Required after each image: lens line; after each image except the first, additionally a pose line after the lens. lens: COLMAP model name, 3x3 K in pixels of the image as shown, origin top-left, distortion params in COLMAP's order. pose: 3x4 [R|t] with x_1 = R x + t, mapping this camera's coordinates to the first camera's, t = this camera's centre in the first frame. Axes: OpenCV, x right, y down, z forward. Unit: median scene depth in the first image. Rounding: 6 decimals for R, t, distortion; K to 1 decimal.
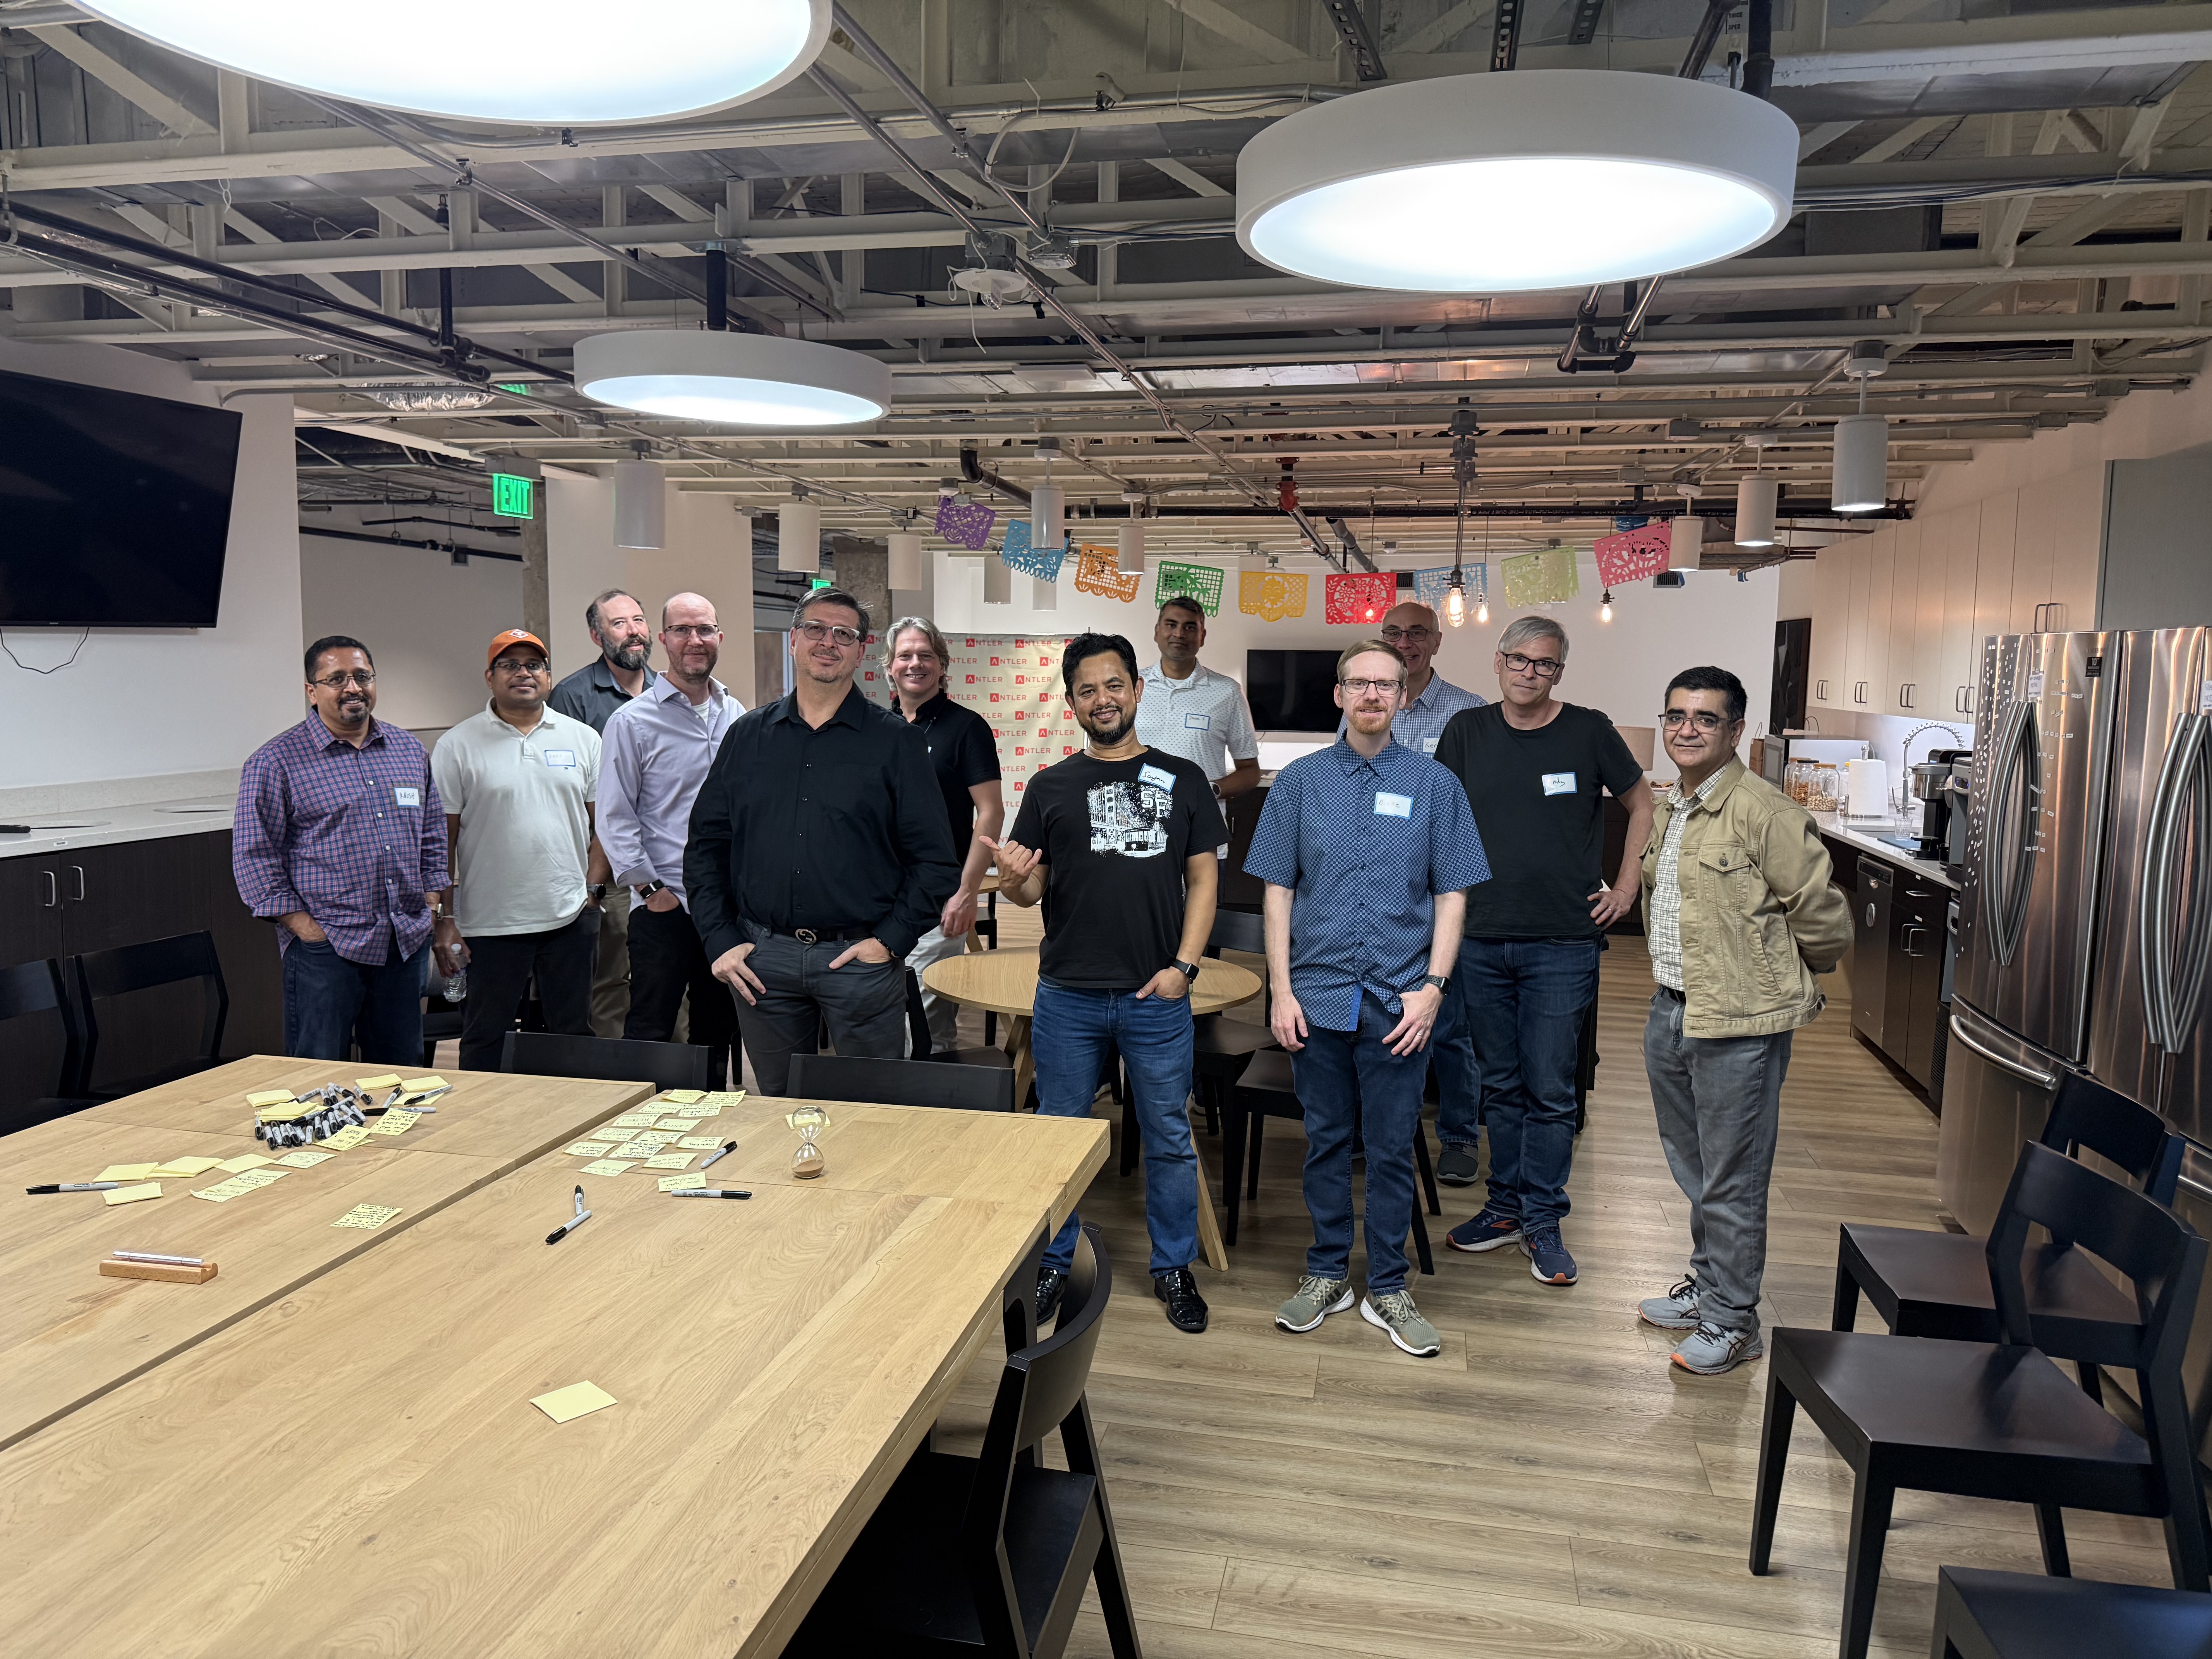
lens RADIAL K [[1553.7, 0, 1093.3], [0, 1553.7, 833.3], [0, 0, 1]] dist [0.023706, -0.027137]
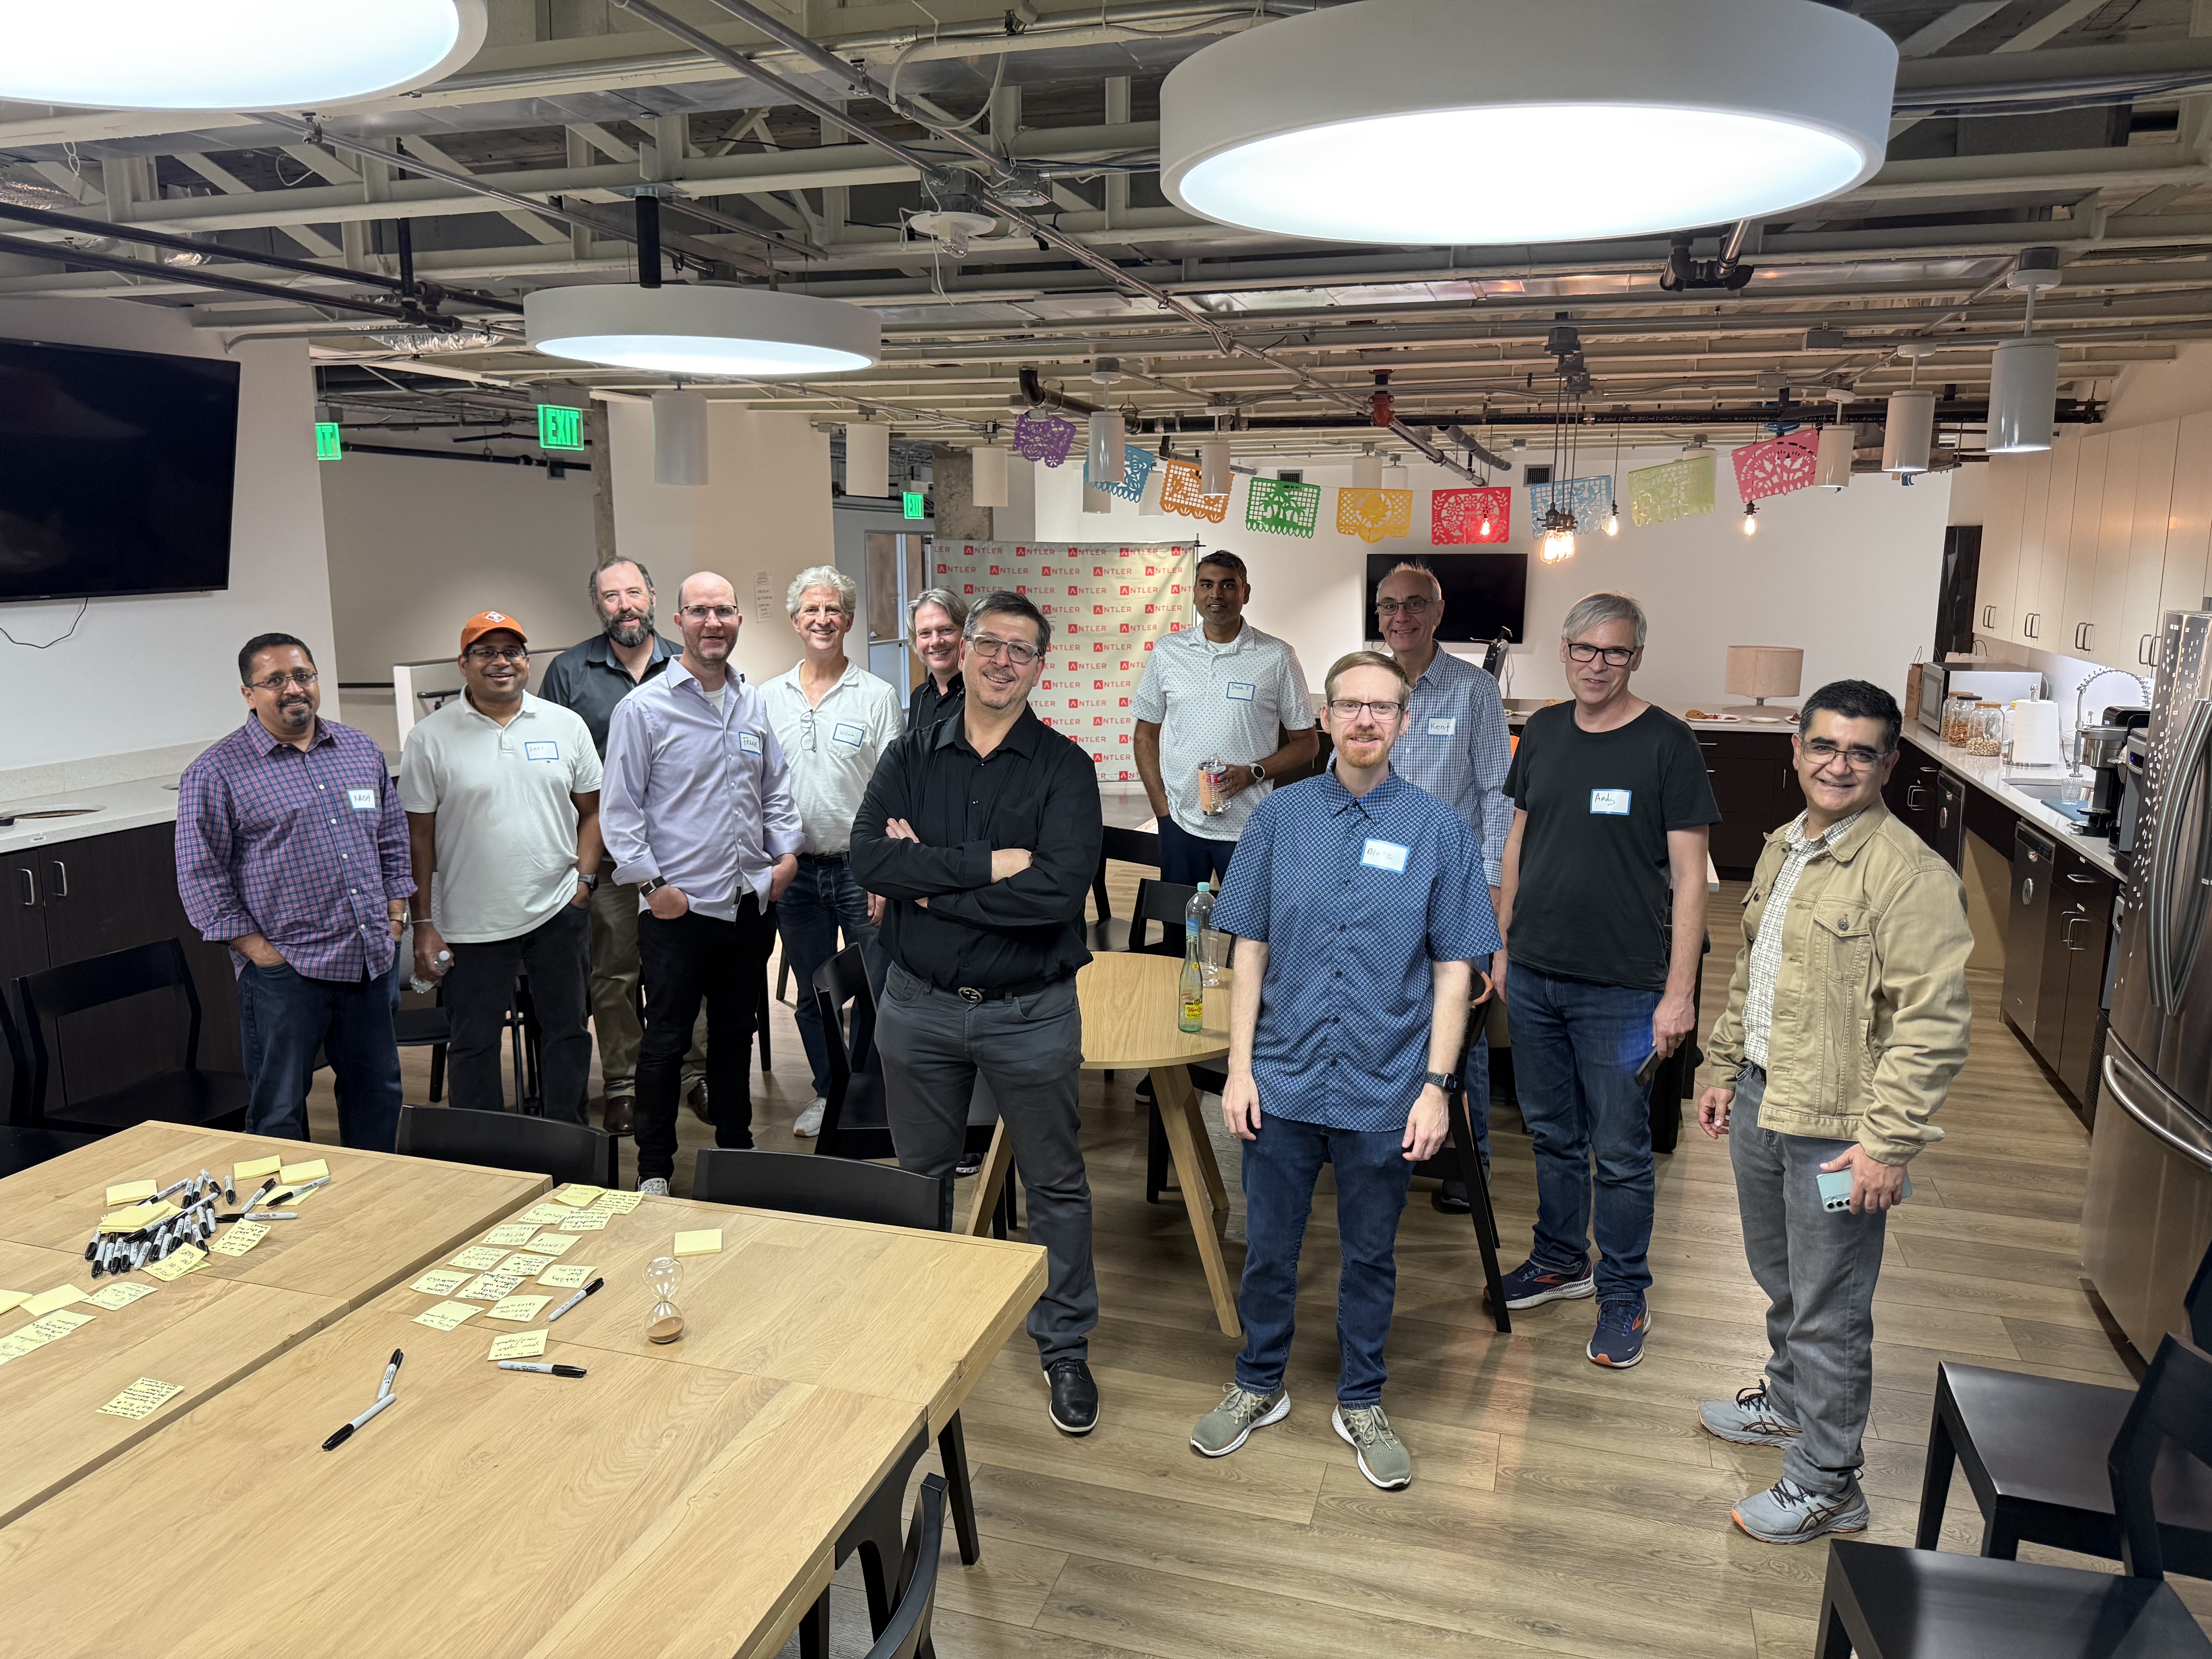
lens RADIAL K [[1553.7, 0, 1105.8], [0, 1553.7, 827.6], [0, 0, 1]] dist [0.023706, -0.027137]
pose [[0.996185, 0.003796, -0.087182, 0.075051], [0.002613, 0.997307, 0.073287, -0.069505], [0.087226, -0.073236, 0.993493, 0.106696]]
